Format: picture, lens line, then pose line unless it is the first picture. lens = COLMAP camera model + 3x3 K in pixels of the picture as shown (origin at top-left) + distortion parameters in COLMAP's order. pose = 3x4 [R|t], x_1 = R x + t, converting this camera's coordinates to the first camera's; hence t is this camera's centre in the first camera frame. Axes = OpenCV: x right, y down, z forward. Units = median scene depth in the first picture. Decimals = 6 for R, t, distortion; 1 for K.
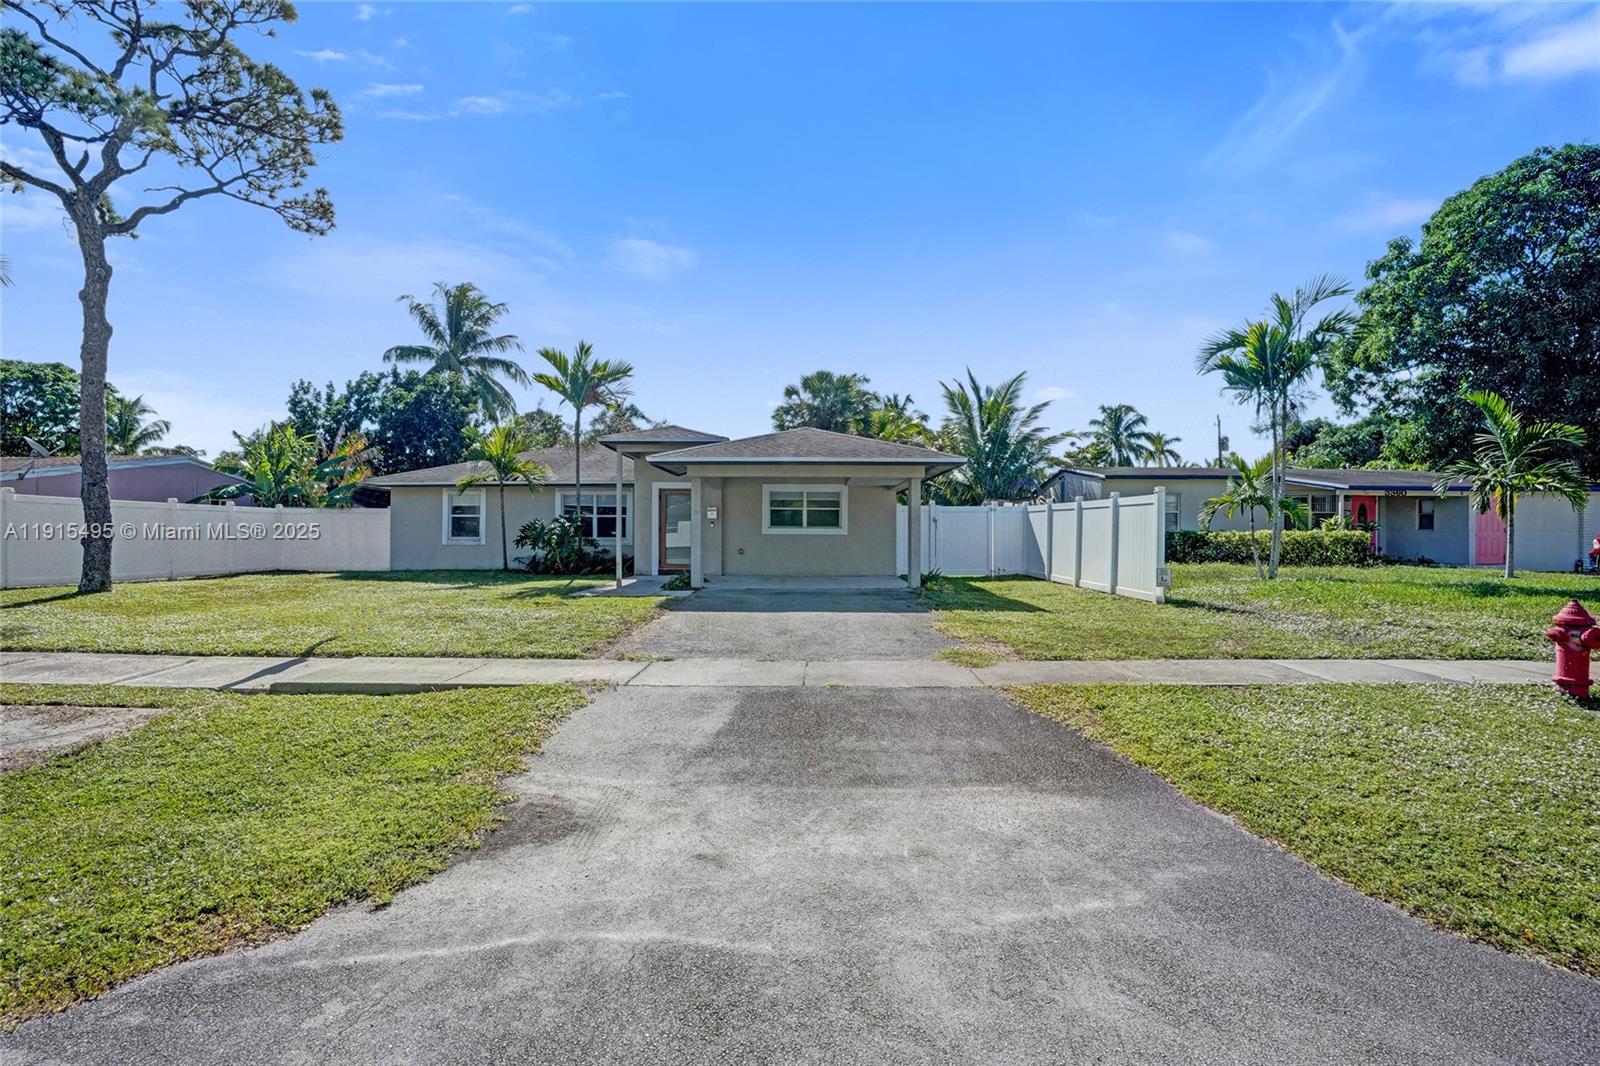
lens RADIAL K [[748.9, 0, 808.4], [0, 748.9, 537.5], [0, 0, 1]] dist [-0.069966, 0.028727]
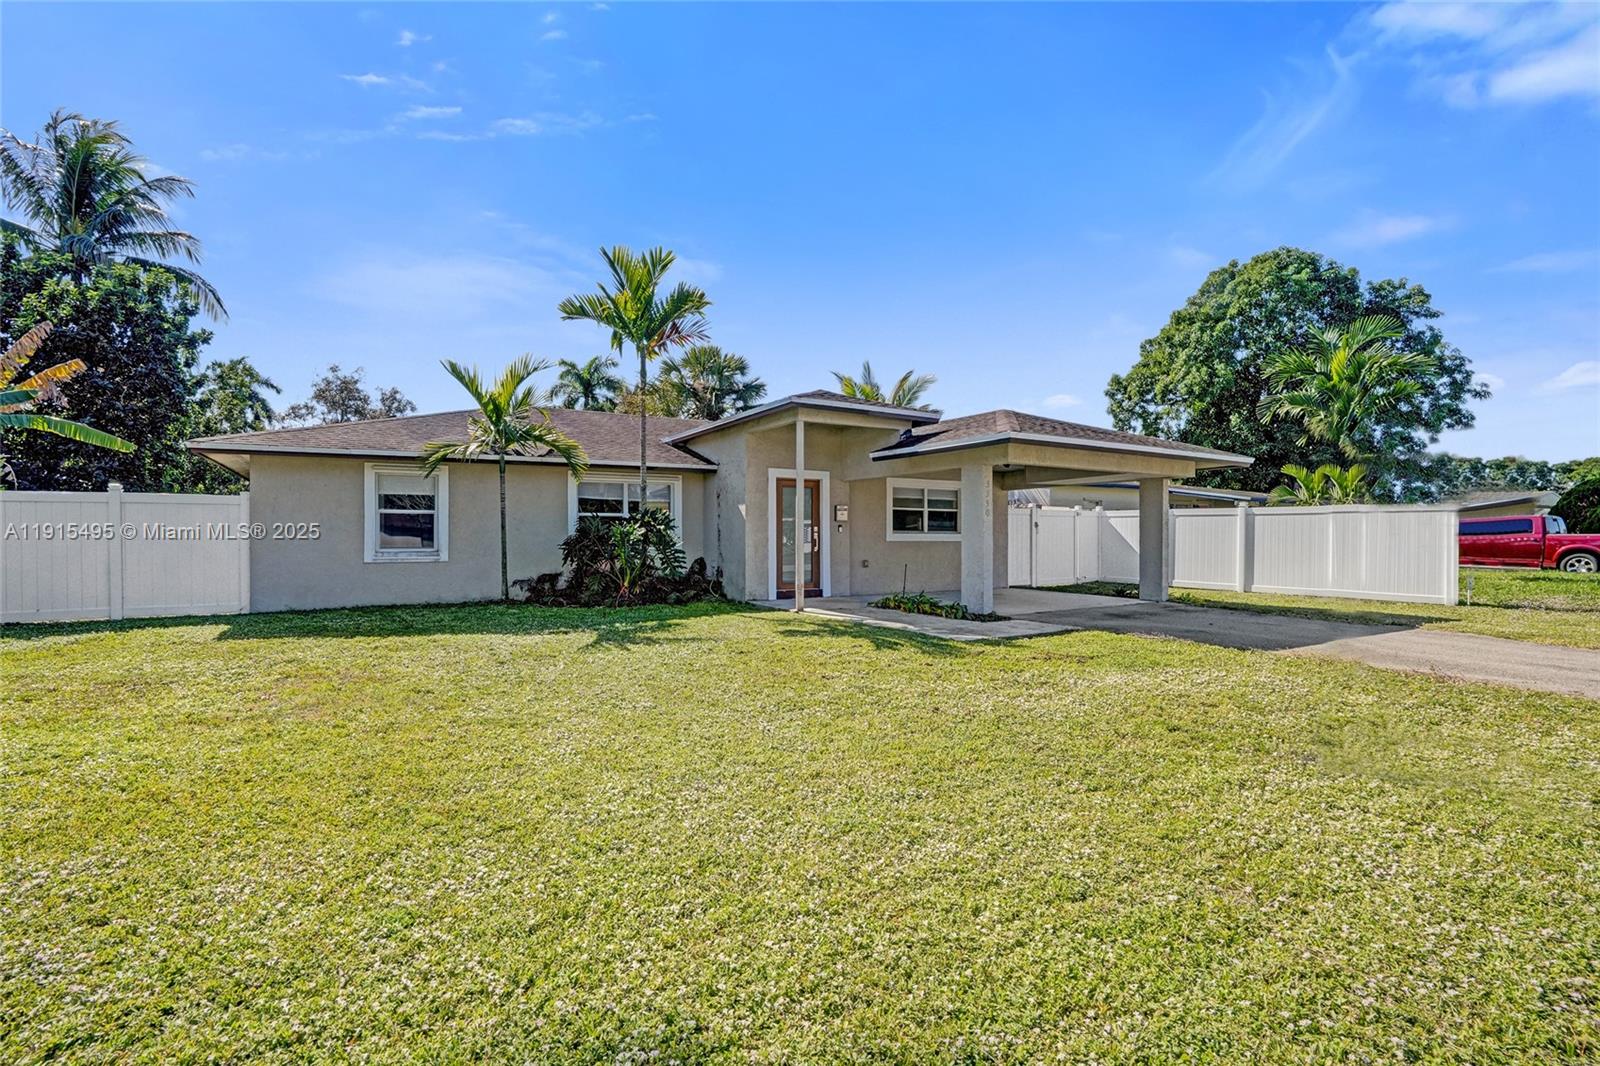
lens RADIAL K [[748.9, 0, 808.4], [0, 748.9, 537.5], [0, 0, 1]] dist [-0.069966, 0.028727]
pose [[0.852582, -0.002930, 0.522586, -0.542816], [0.006259, 0.999970, -0.004605, -0.005135], [-0.522557, 0.007196, 0.852574, 0.373994]]
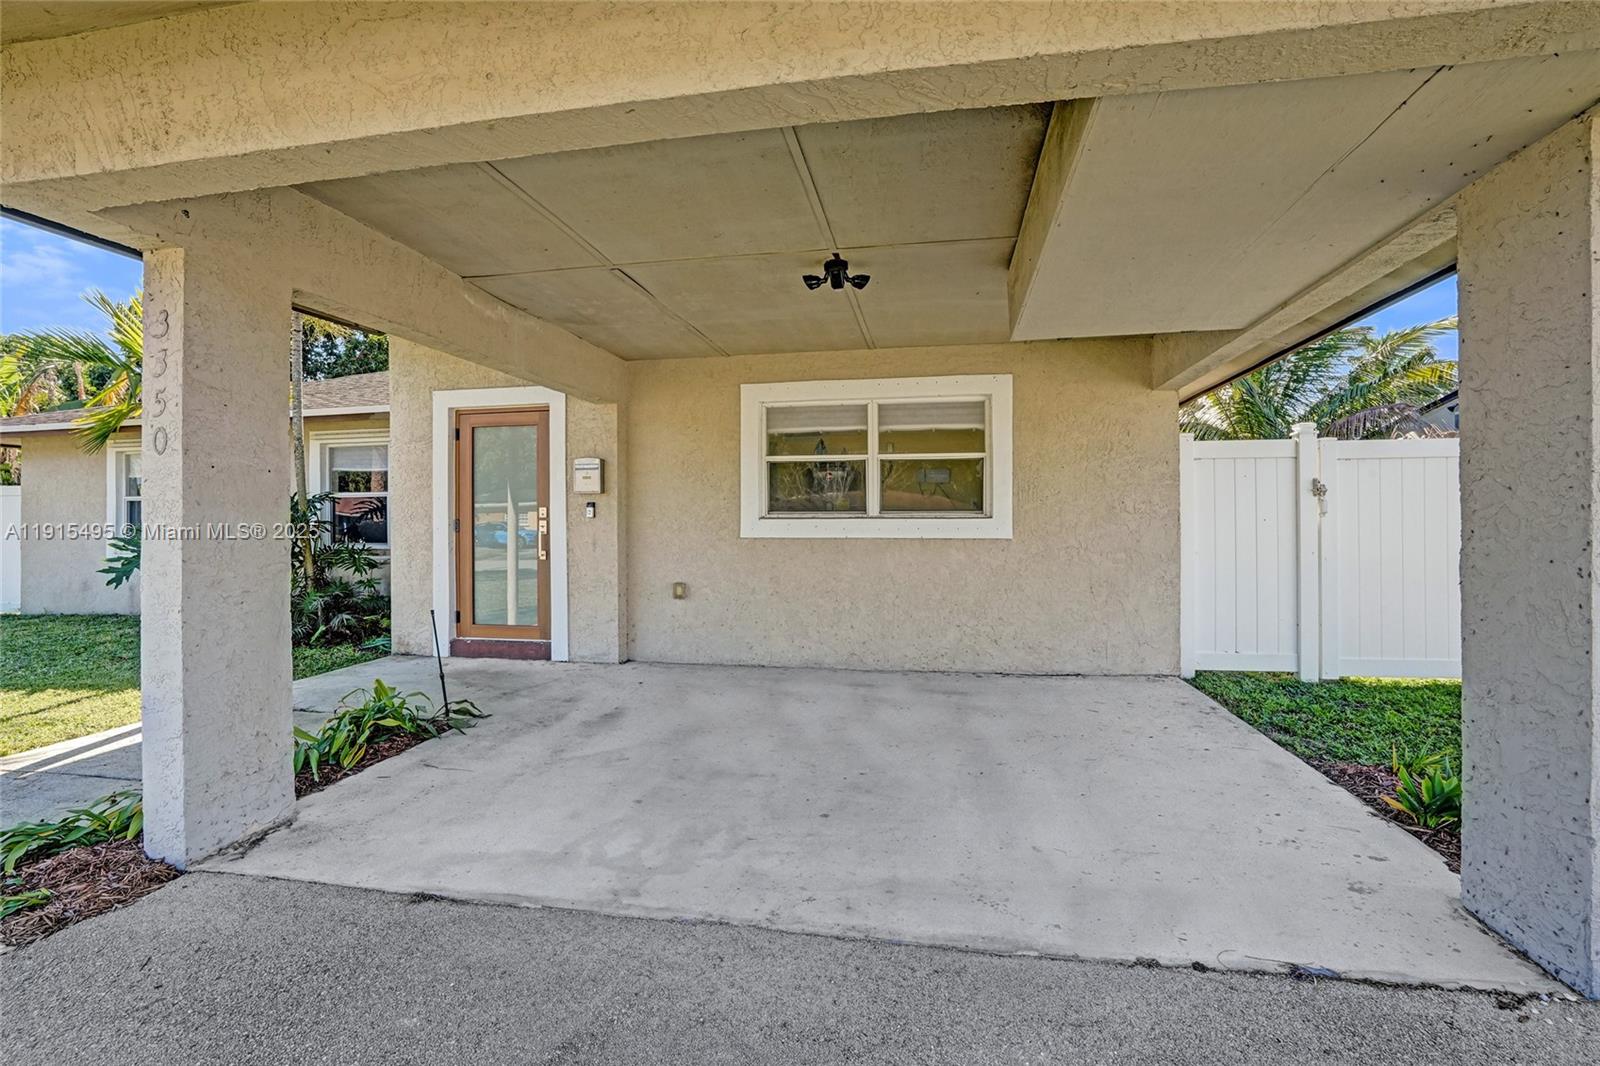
lens RADIAL K [[748.0, 0, 803.5], [0, 748.0, 533.4], [0, 0, 1]] dist [-0.065991, 0.026854]
pose [[0.982889, -0.005696, -0.184109, 0.024519], [0.007568, 0.999927, 0.009470, -0.009530], [0.184041, -0.010701, 0.982860, 0.686122]]
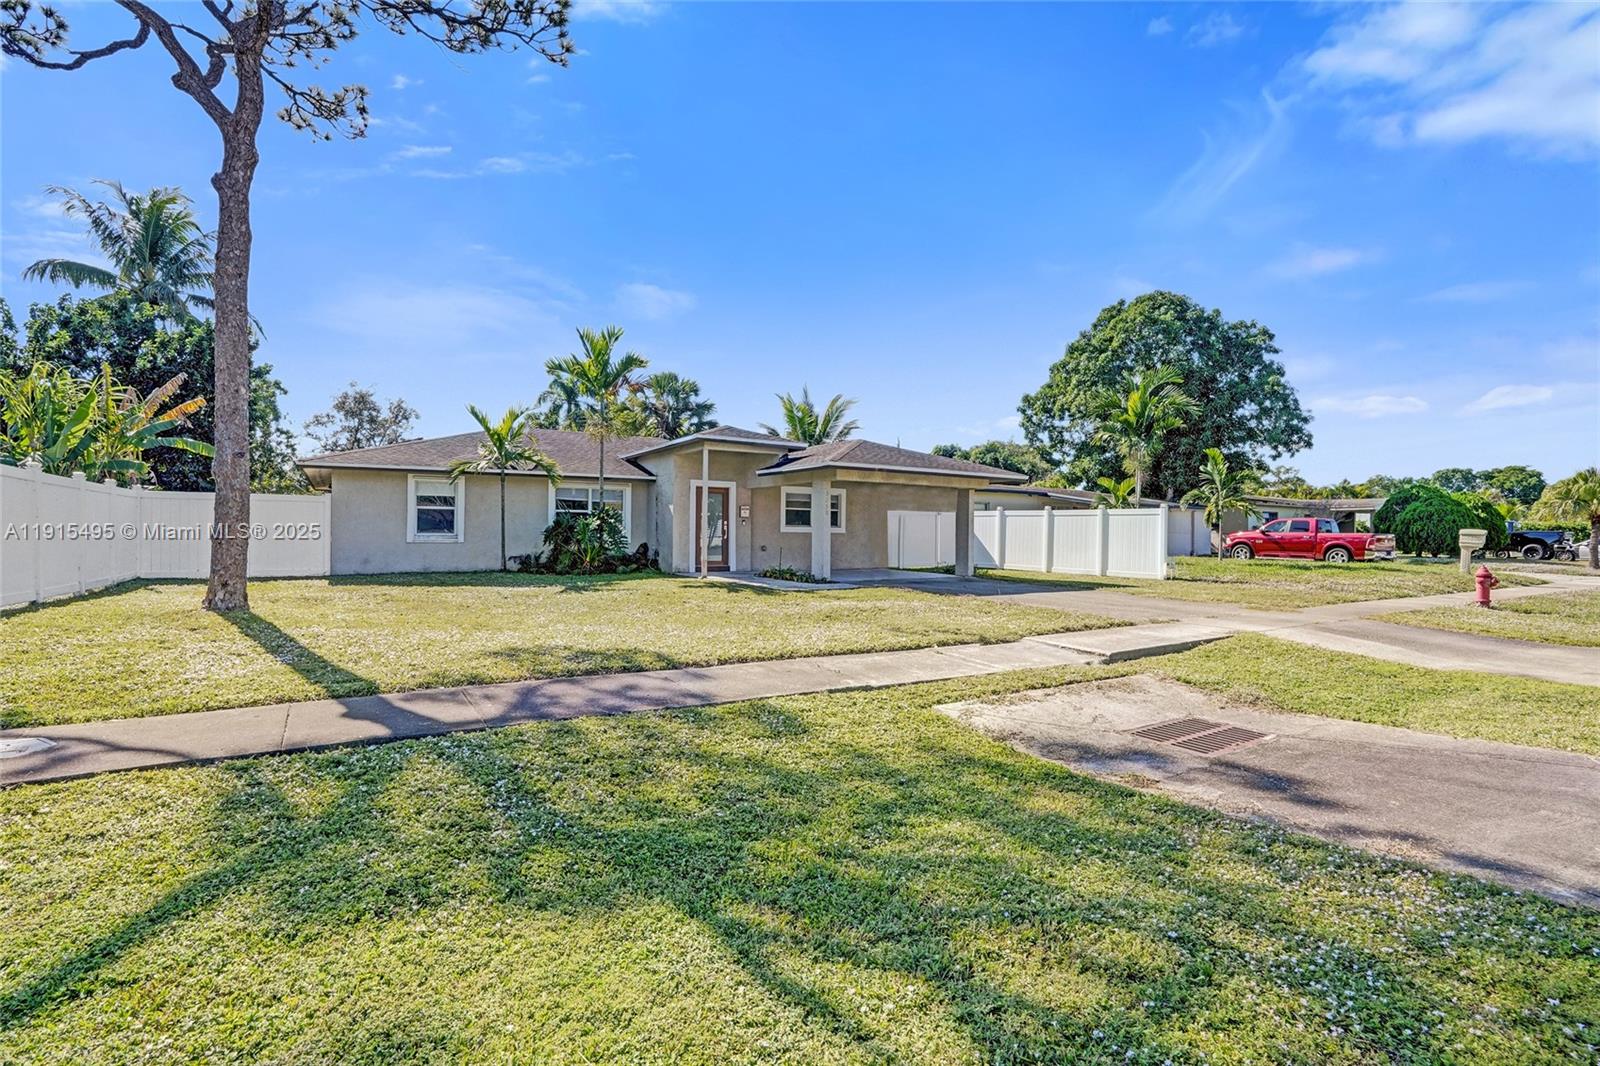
lens RADIAL K [[748.9, 0, 808.4], [0, 748.9, 537.5], [0, 0, 1]] dist [-0.069966, 0.028727]
pose [[0.843181, 0.003071, 0.537621, -0.609705], [-0.003662, 0.999993, 0.000032, 0.002808], [-0.537617, -0.001996, 0.843187, 0.067717]]
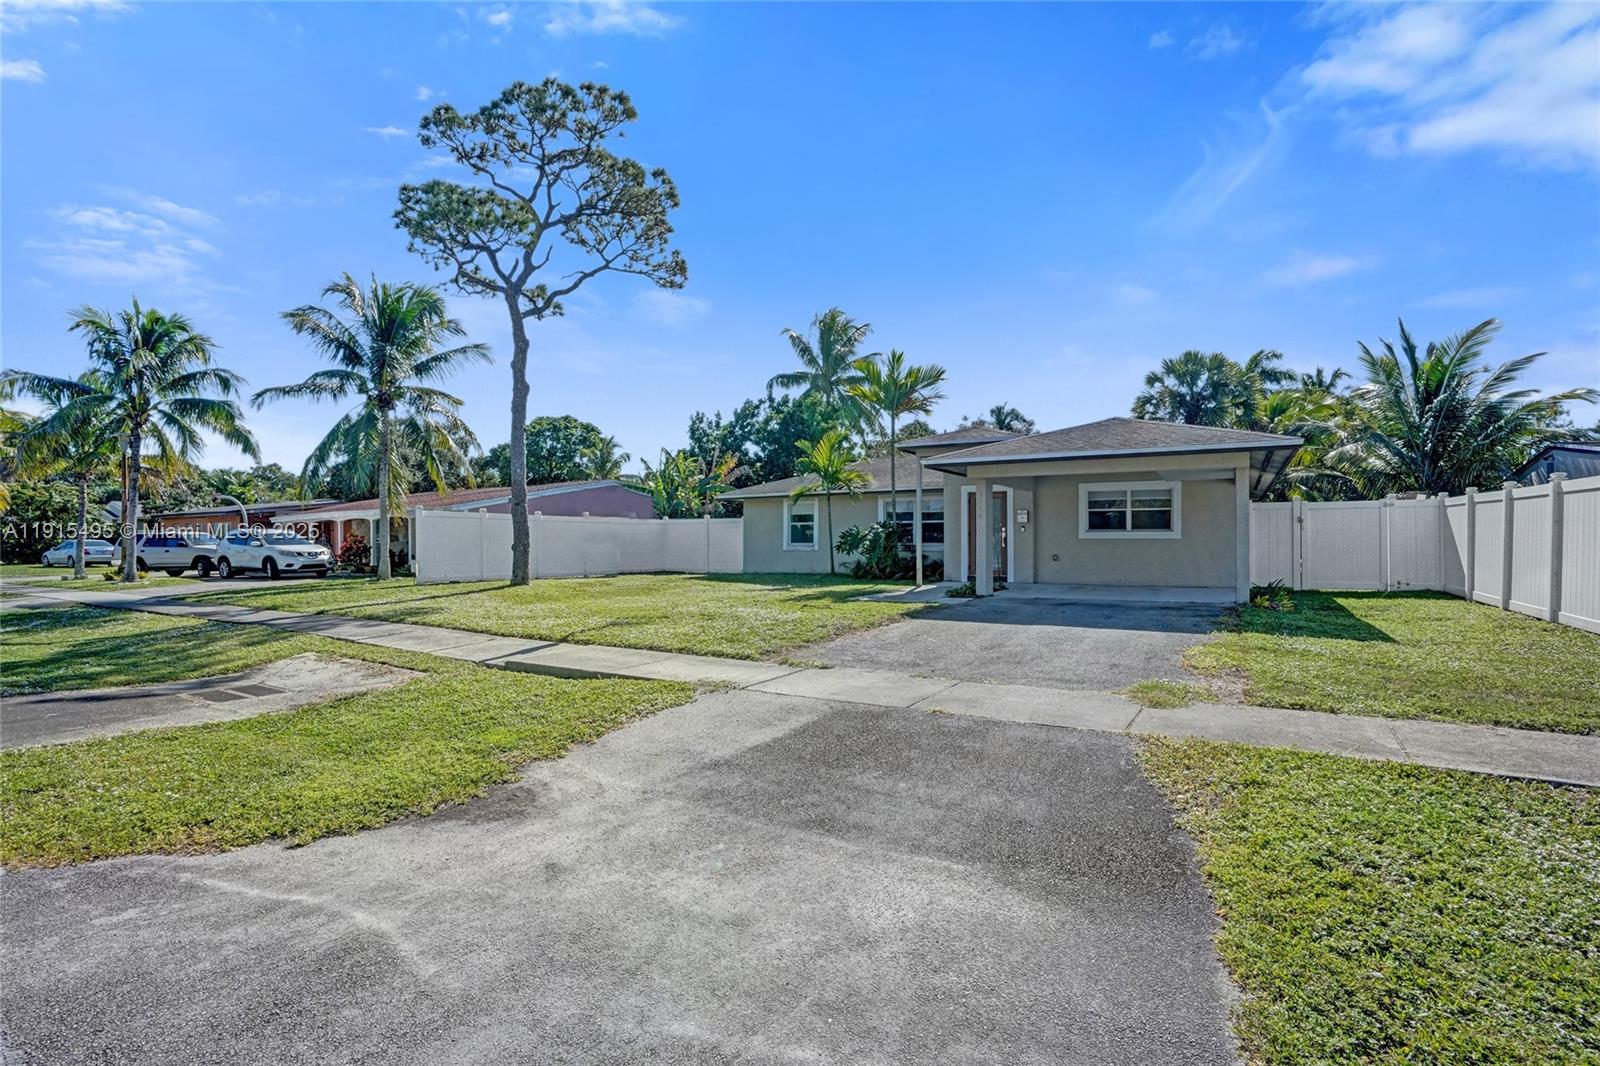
lens RADIAL K [[748.9, 0, 808.4], [0, 748.9, 537.5], [0, 0, 1]] dist [-0.069966, 0.028727]
pose [[0.861298, -0.007243, -0.508048, 0.112931], [0.002977, 0.999953, -0.009208, 0.001490], [0.508091, 0.006418, 0.861280, 0.058990]]
